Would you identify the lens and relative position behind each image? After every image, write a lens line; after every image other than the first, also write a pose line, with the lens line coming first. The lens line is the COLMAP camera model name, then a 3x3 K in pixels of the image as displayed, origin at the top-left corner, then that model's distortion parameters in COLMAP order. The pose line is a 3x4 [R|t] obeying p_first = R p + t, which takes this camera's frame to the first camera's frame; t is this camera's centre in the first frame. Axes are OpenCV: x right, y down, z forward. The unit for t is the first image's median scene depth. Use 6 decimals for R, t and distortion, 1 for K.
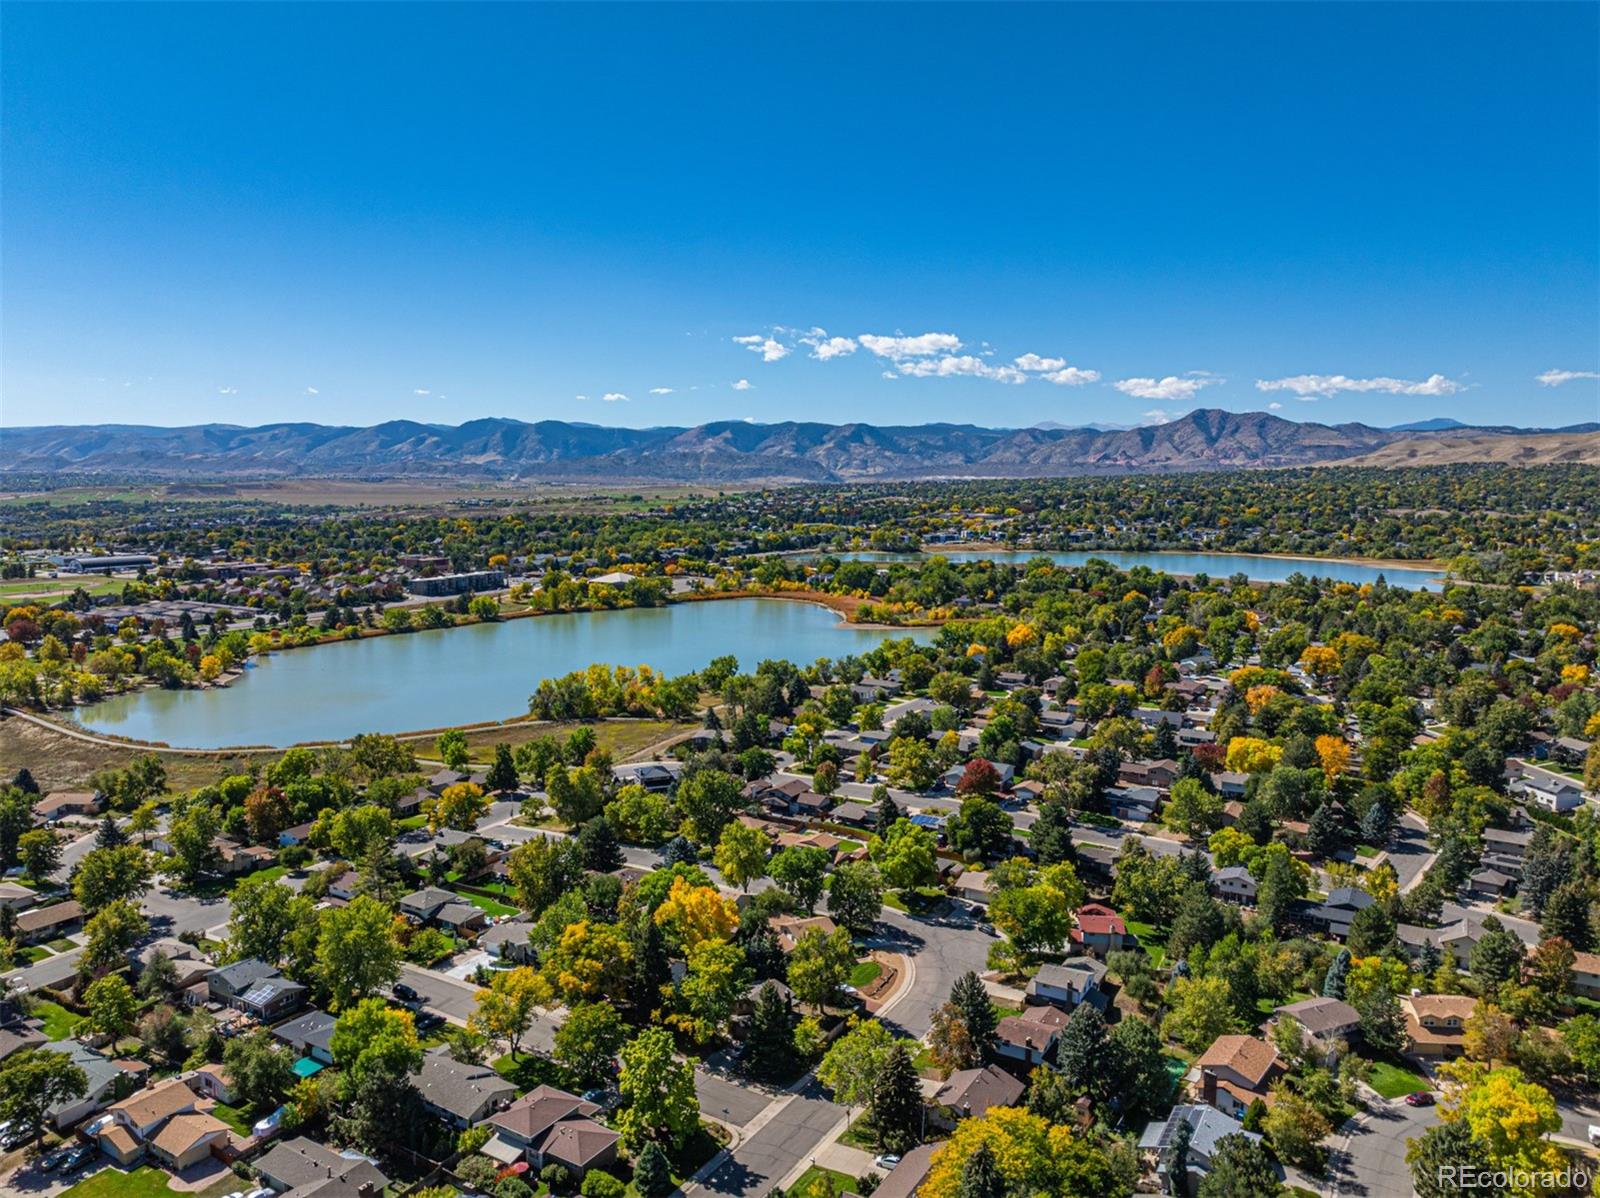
lens RADIAL K [[1129.8, 0, 800.0], [0, 1129.8, 599.0], [0, 0, 1]] dist [-0.042207, 0.000334]
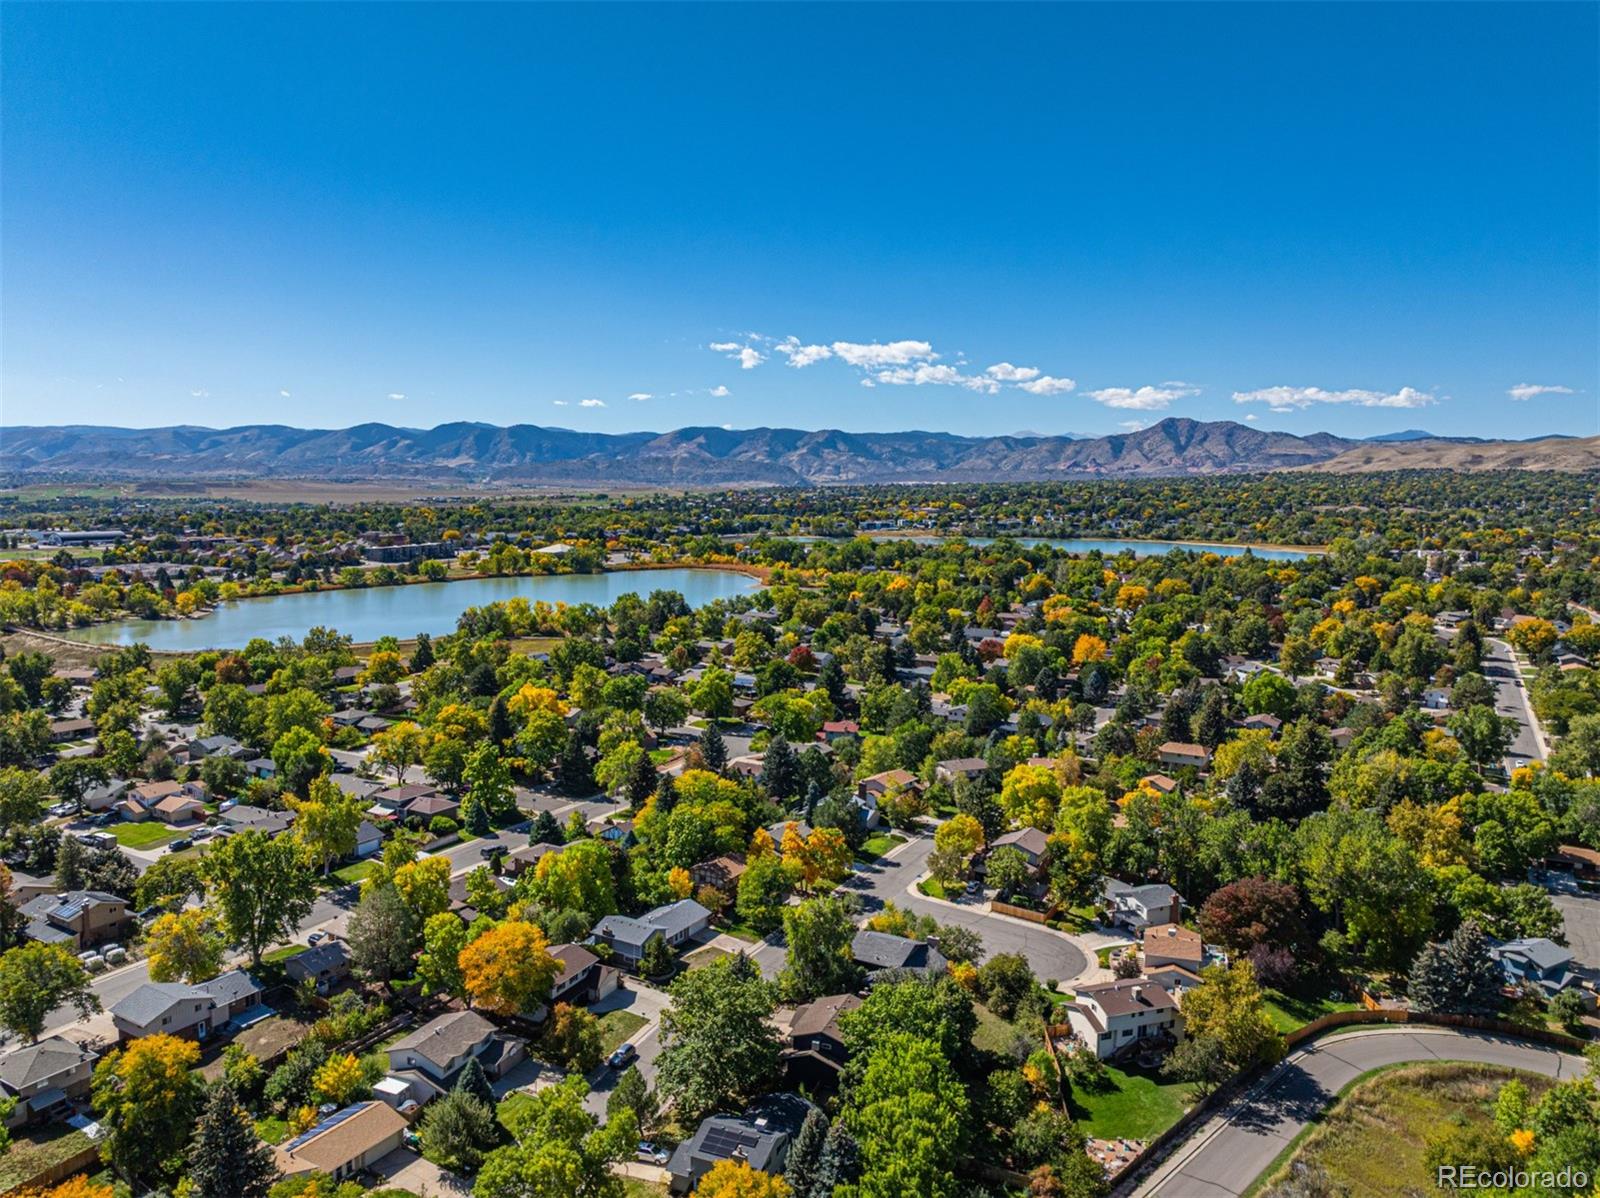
lens RADIAL K [[1129.8, 0, 800.0], [0, 1129.8, 599.0], [0, 0, 1]] dist [-0.042207, 0.000334]
pose [[0.999730, 0.004229, 0.022856, 0.050870], [-0.004101, 0.999976, -0.005622, 0.038073], [-0.022879, 0.005526, 0.999723, -0.105110]]
